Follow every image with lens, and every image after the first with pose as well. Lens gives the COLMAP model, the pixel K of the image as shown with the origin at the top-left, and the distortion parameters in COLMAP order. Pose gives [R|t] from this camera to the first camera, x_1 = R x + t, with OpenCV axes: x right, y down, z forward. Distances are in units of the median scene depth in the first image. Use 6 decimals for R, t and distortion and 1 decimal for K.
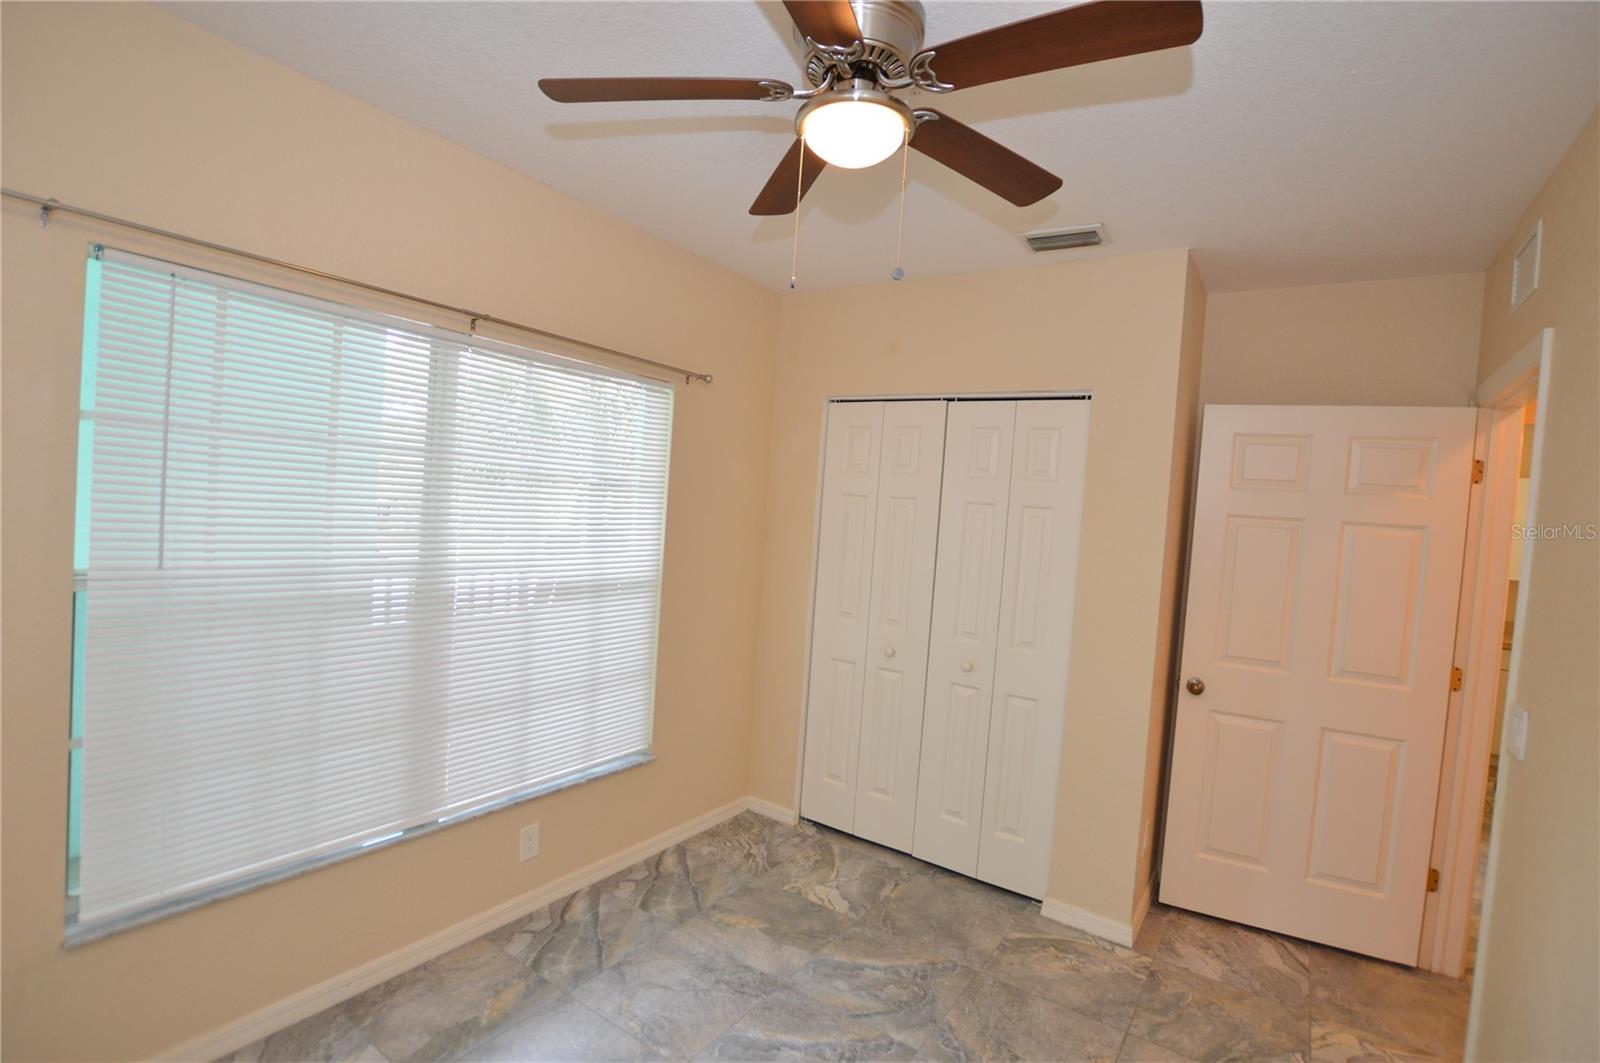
lens RADIAL K [[747.1, 0, 800.0], [0, 747.1, 531.5], [0, 0, 1]] dist [-0.030318, 0.000734]
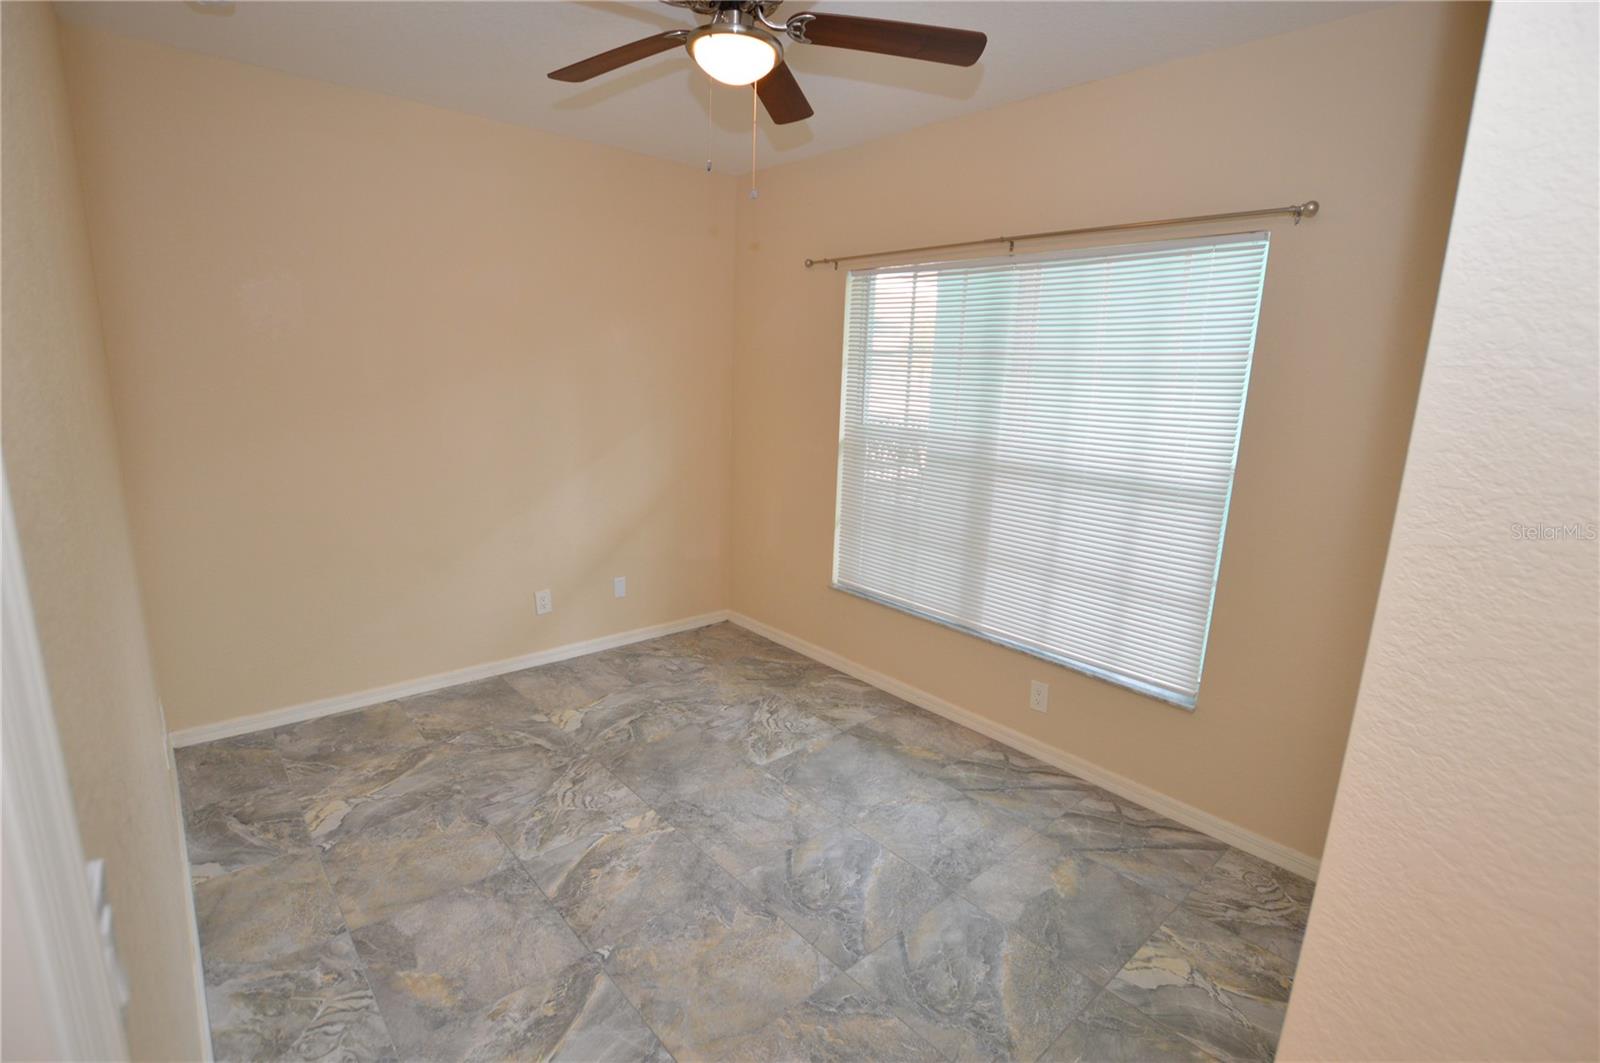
lens RADIAL K [[747.1, 0, 800.0], [0, 747.1, 531.5], [0, 0, 1]] dist [-0.030318, 0.000734]
pose [[-0.243823, 0.128293, -0.961297, 0.786944], [-0.084231, 0.984665, 0.152776, 0.026342], [0.966155, 0.118221, -0.229278, 0.873369]]
